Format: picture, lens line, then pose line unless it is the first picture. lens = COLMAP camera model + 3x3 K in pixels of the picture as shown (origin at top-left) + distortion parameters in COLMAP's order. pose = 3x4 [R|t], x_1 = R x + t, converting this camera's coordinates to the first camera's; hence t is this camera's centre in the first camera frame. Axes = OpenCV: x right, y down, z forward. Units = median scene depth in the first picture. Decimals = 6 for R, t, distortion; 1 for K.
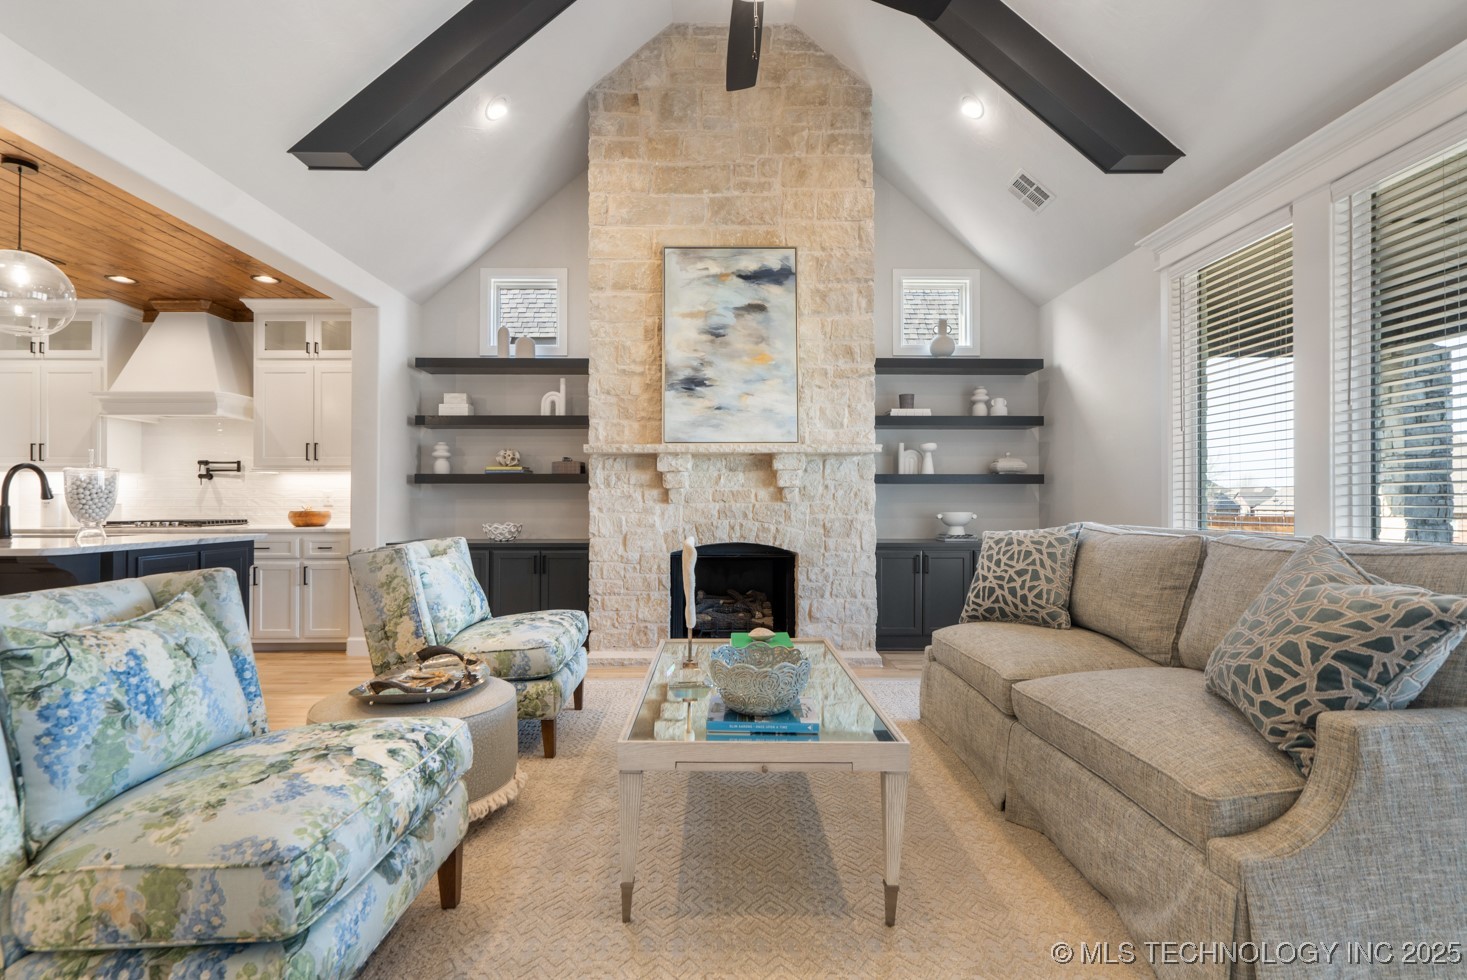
lens RADIAL K [[689.6, 0, 721.9], [0, 689.6, 494.4], [0, 0, 1]] dist [-0.000597, 0.001594]
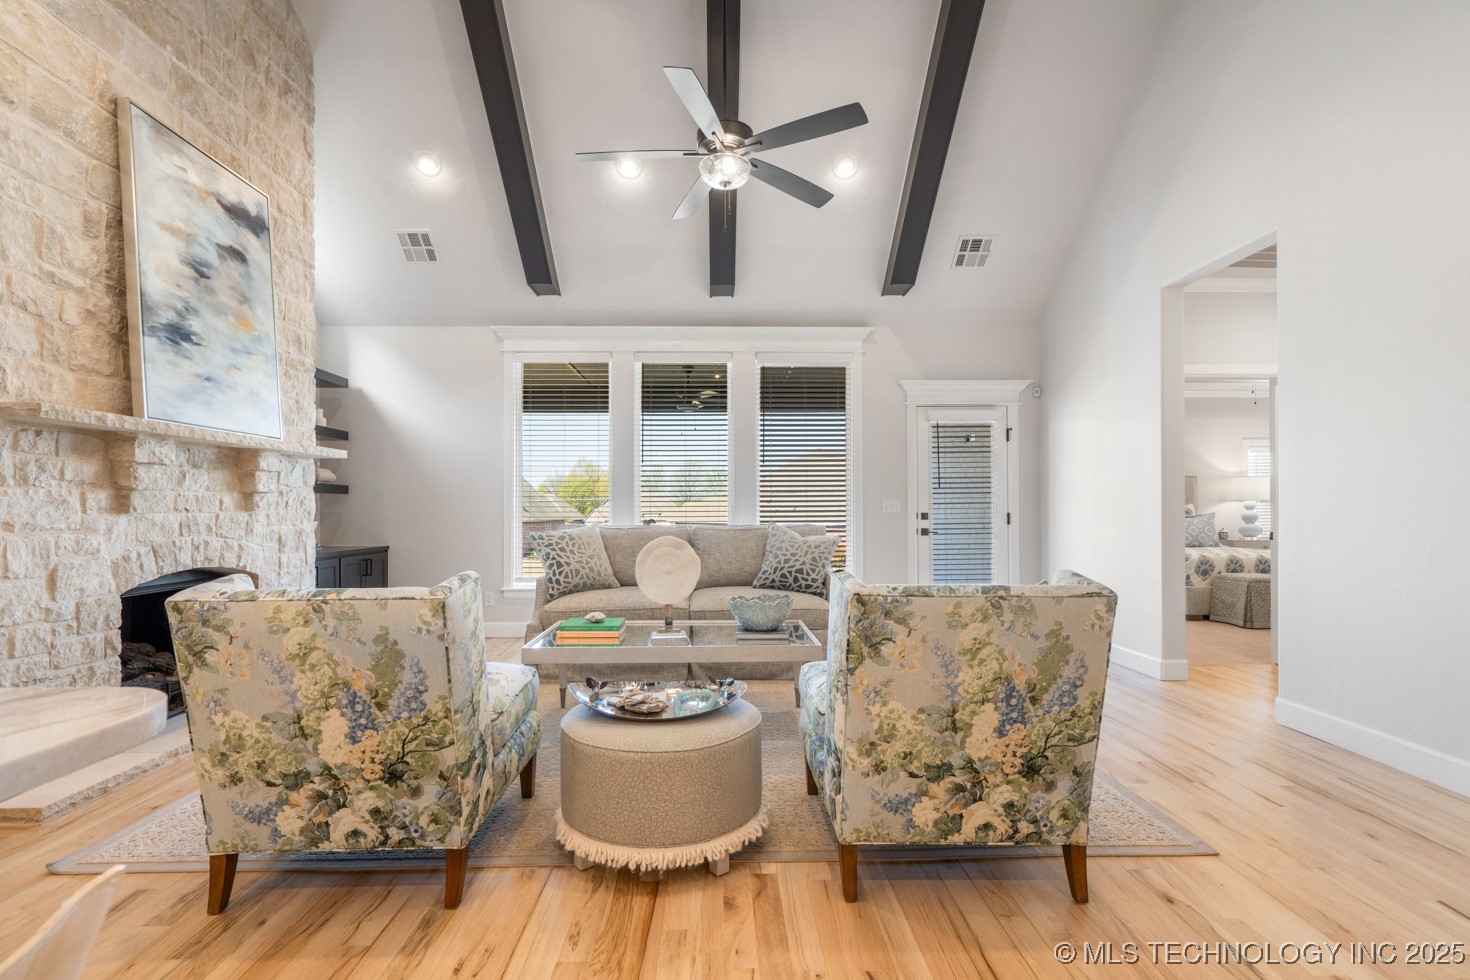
lens RADIAL K [[691.0, 0, 726.5], [0, 691.0, 503.8], [0, 0, 1]] dist [-0.000597, 0.001594]
pose [[-0.011024, 0.008576, 0.999902, -0.702405], [-0.007681, 0.999933, -0.008661, 0.005296], [-0.999910, -0.007776, -0.010957, 0.462805]]
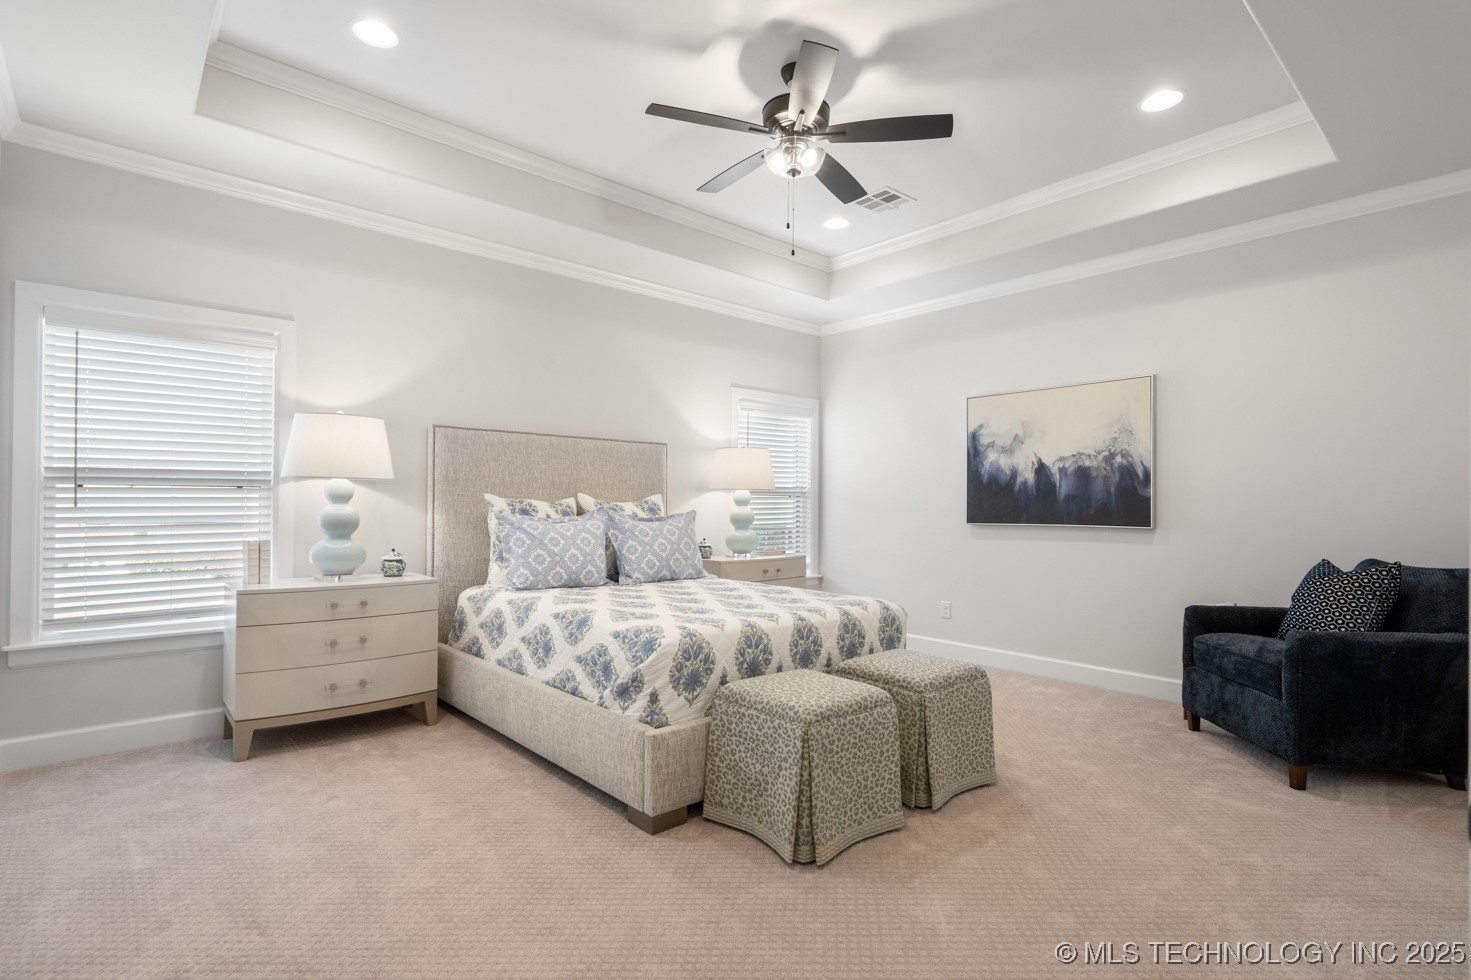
lens RADIAL K [[722.1, 0, 744.1], [0, 722.1, 497.5], [0, 0, 1]] dist [-0.018323, 0.000514]
pose [[-0.667380, 0.000124, 0.744717, 0.280909], [-0.014162, 0.999817, -0.012857, -0.004255], [-0.744583, -0.019128, -0.667256, -0.203099]]
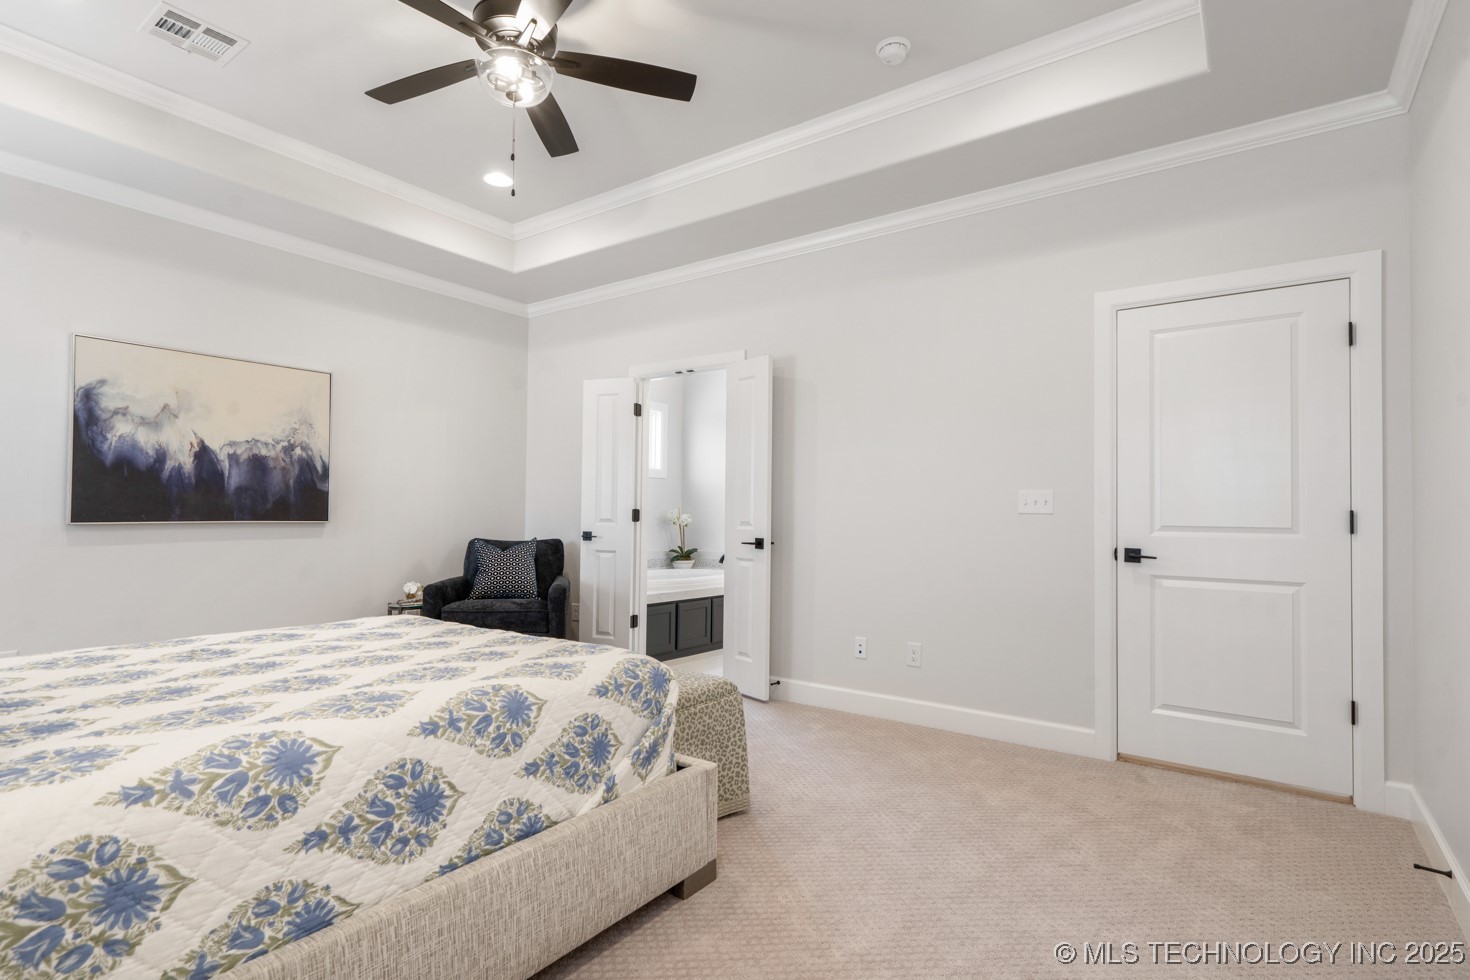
lens RADIAL K [[721.6, 0, 738.1], [0, 721.6, 489.8], [0, 0, 1]] dist [-0.018323, 0.000514]
pose [[-0.588370, -0.034656, -0.807849, 1.105666], [-0.006830, 0.999258, -0.037893, 0.005649], [0.808563, -0.016778, -0.588170, -0.223556]]
